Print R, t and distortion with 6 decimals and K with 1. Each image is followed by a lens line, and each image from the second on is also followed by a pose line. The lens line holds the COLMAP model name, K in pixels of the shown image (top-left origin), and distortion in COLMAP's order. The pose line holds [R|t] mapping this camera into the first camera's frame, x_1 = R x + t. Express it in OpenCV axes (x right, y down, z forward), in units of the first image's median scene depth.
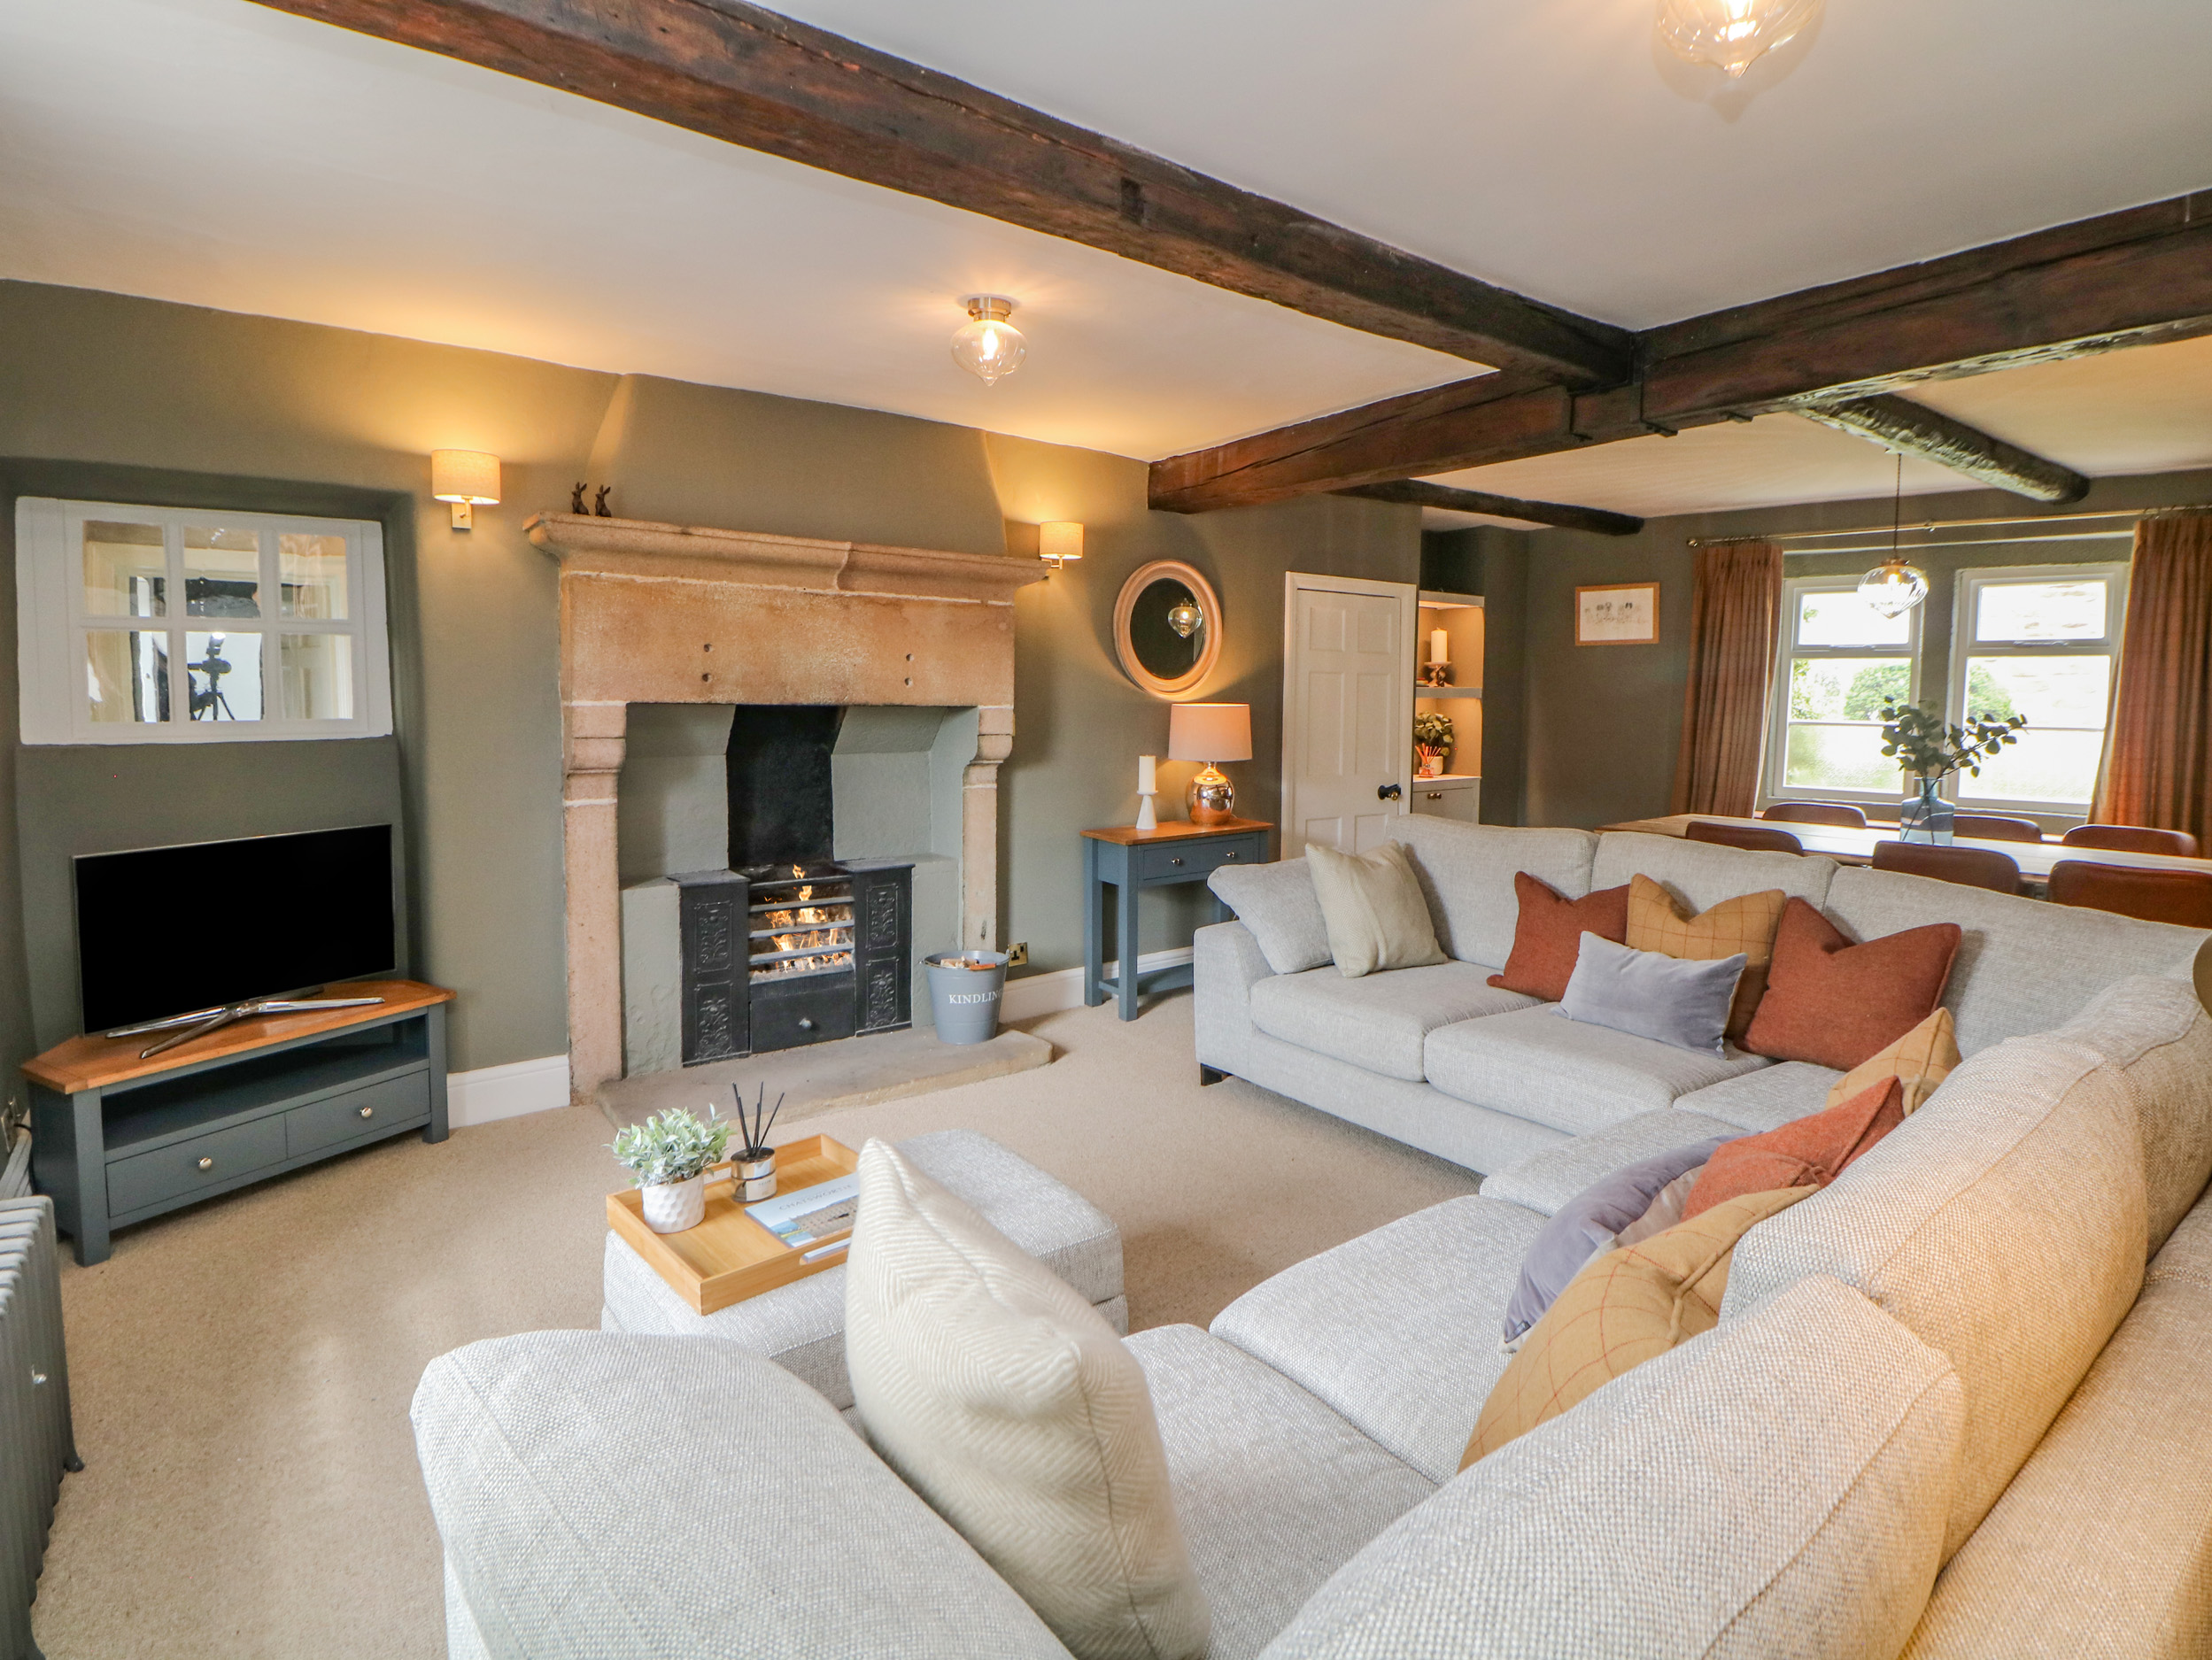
lens RADIAL K [[1143.7, 0, 1114.1], [0, 1143.7, 752.5], [0, 0, 1]] dist [-0.001648, -0.012177]
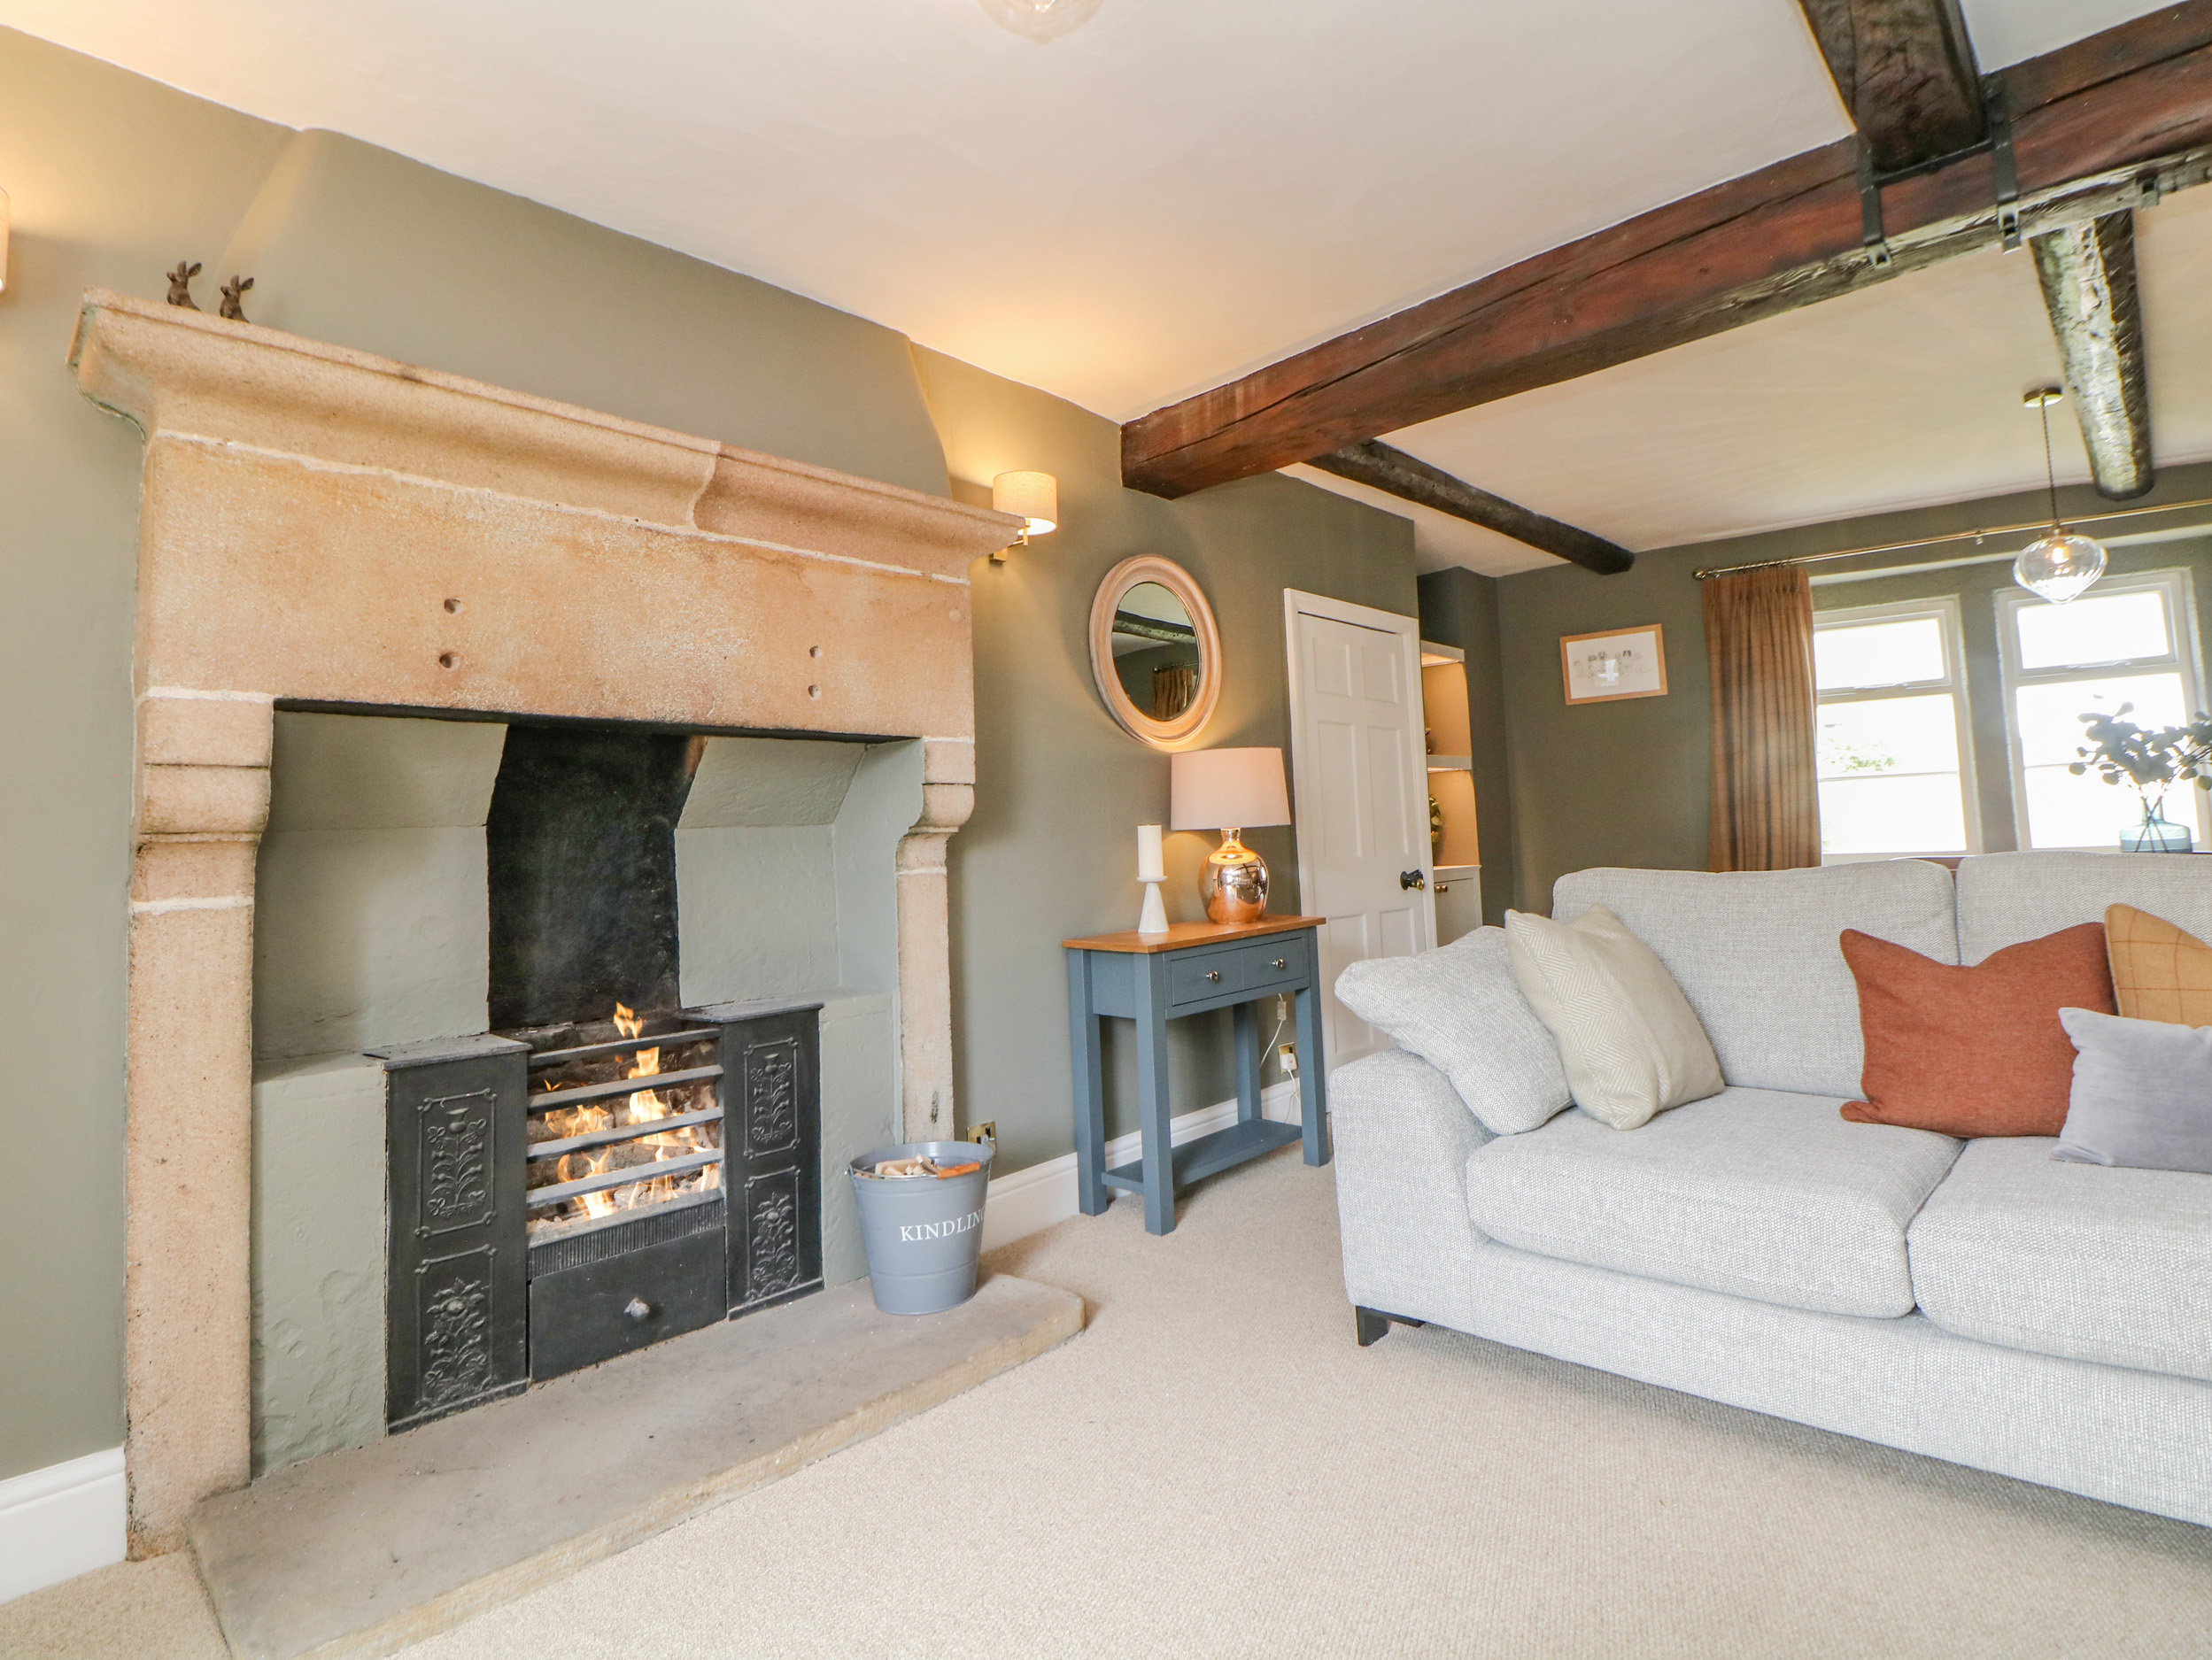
lens RADIAL K [[1143.7, 0, 1114.1], [0, 1143.7, 752.5], [0, 0, 1]] dist [-0.001648, -0.012177]
pose [[0.984366, -0.035766, 0.172466, -0.128095], [0.059348, 0.989259, -0.133580, 0.059274], [-0.165836, 0.141727, 0.975916, 0.386823]]
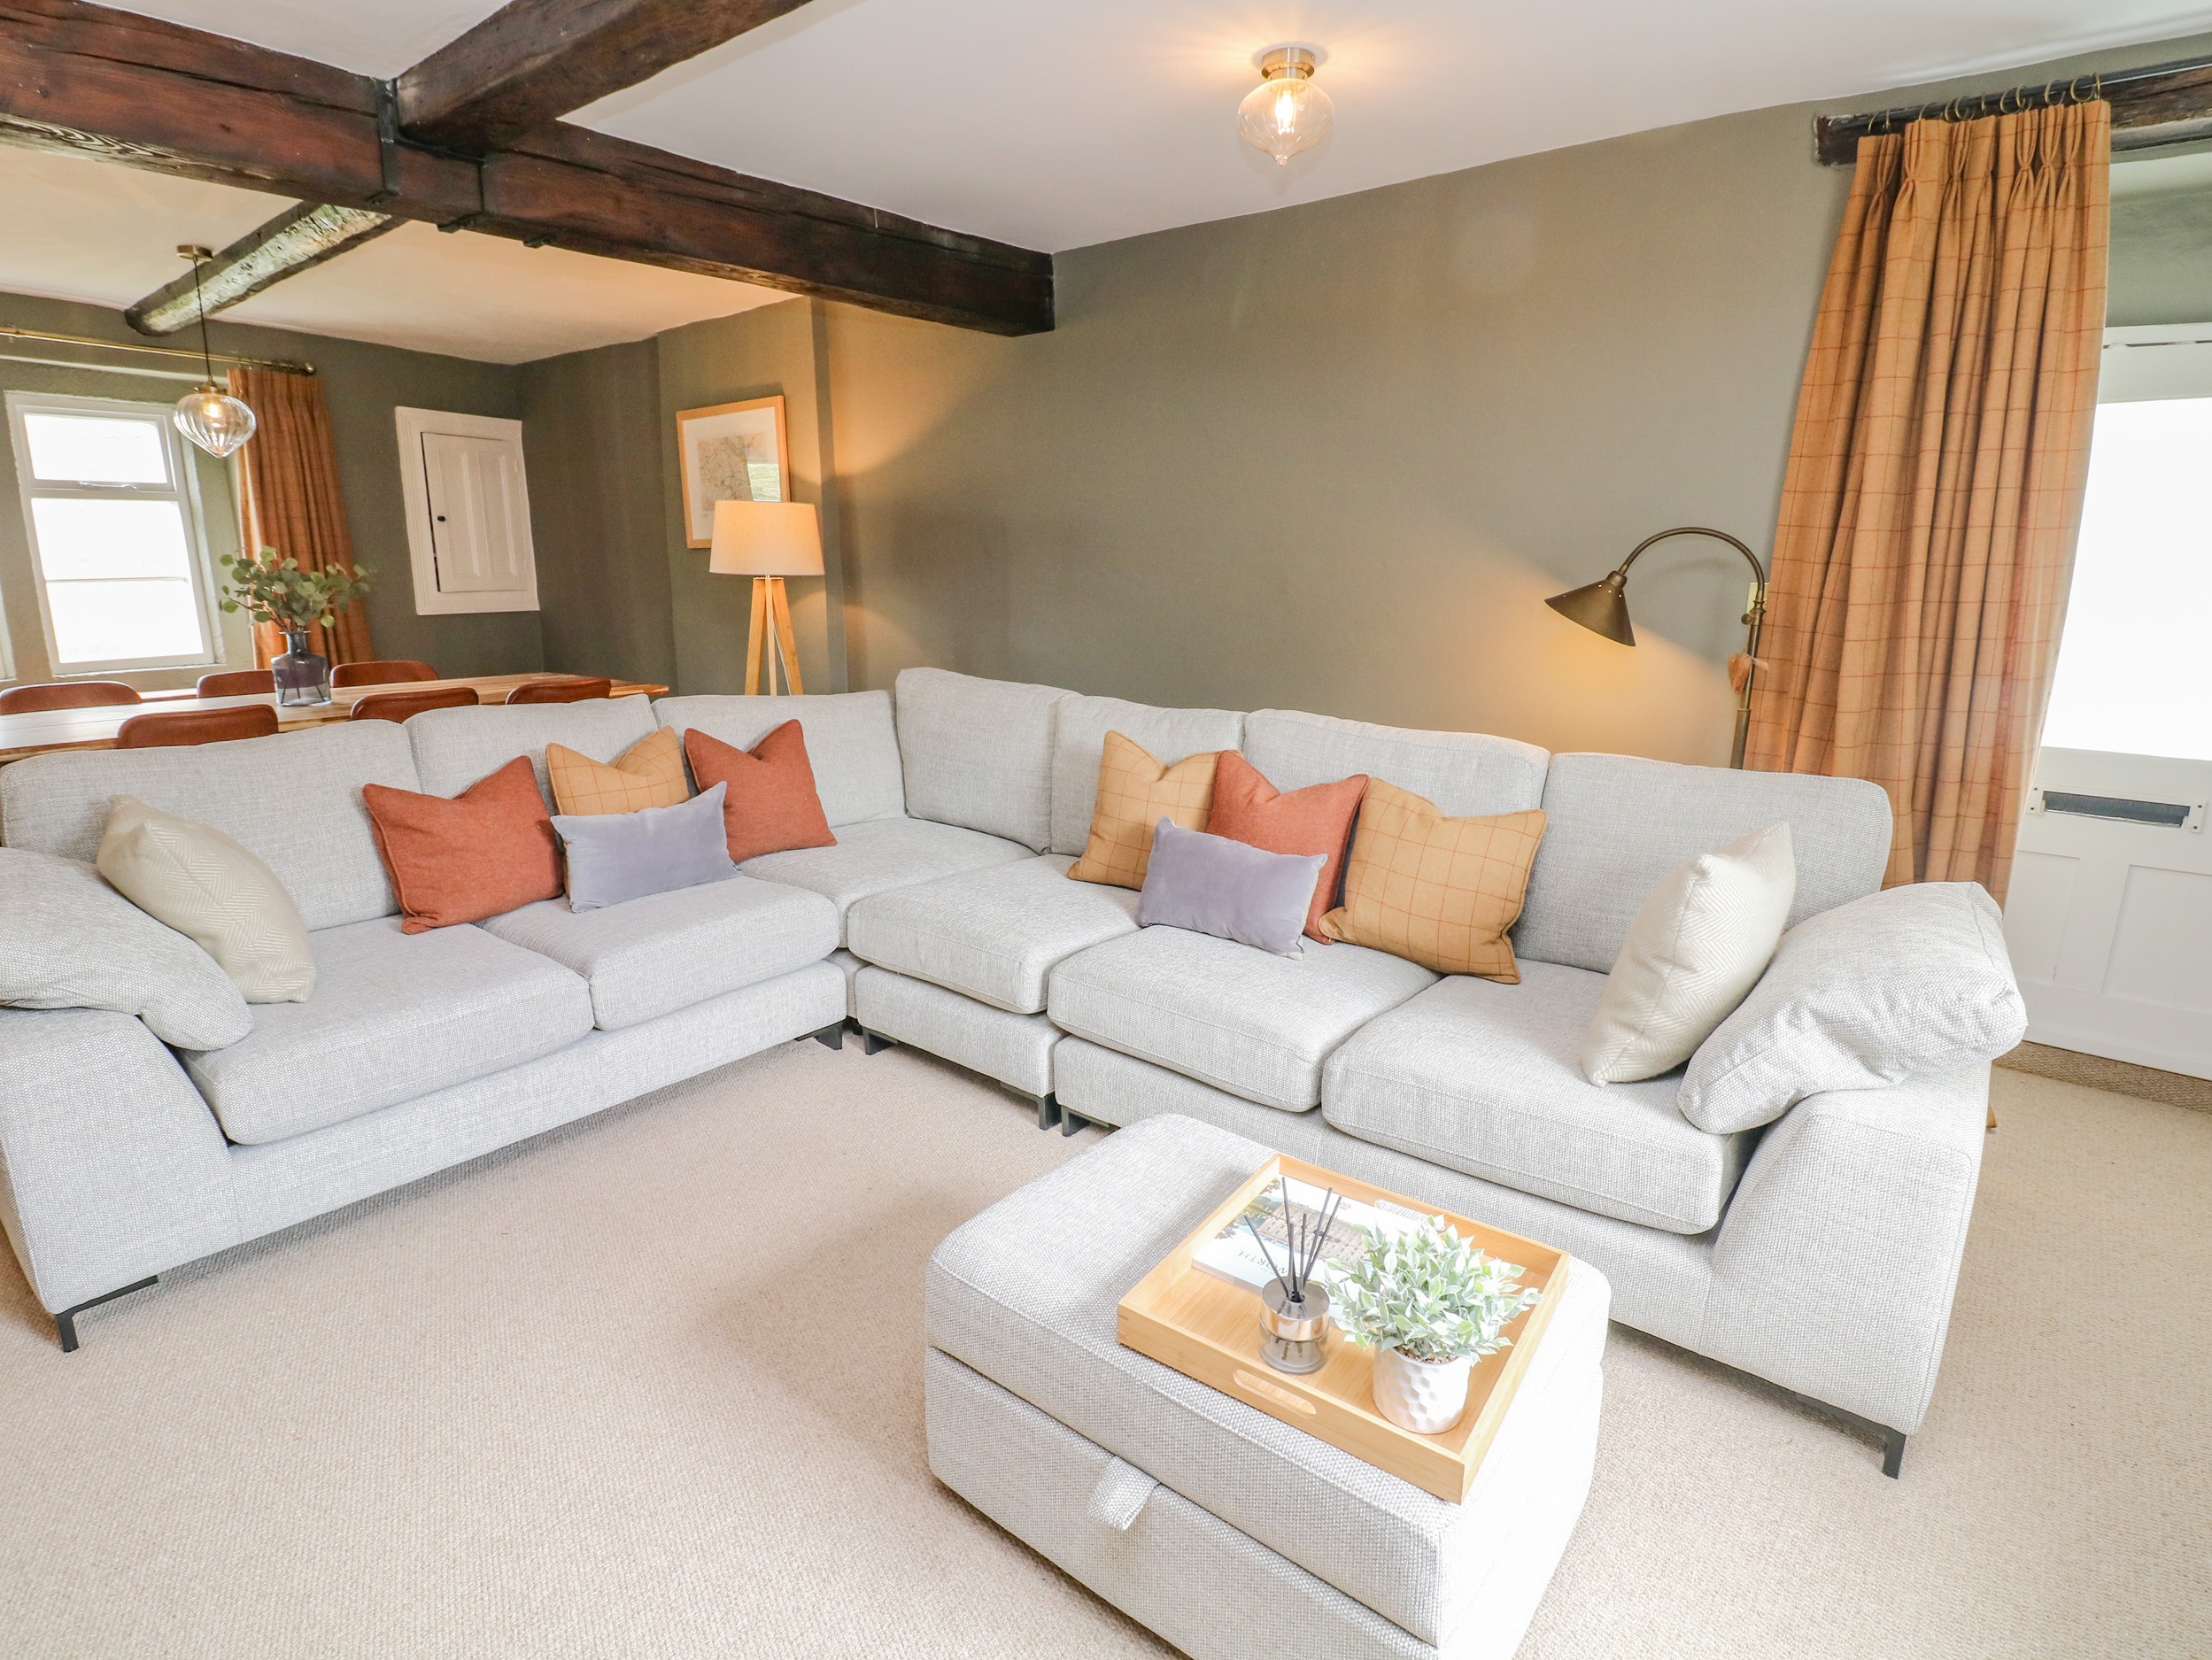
lens RADIAL K [[1172.8, 0, 1105.5], [0, 1172.8, 776.6], [0, 0, 1]] dist [-0.000606, -0.012938]
pose [[-0.226205, -0.193395, 0.954688, -0.429120], [0.046423, 0.976839, 0.208881, -0.034684], [-0.972973, 0.091569, -0.211988, 0.605718]]
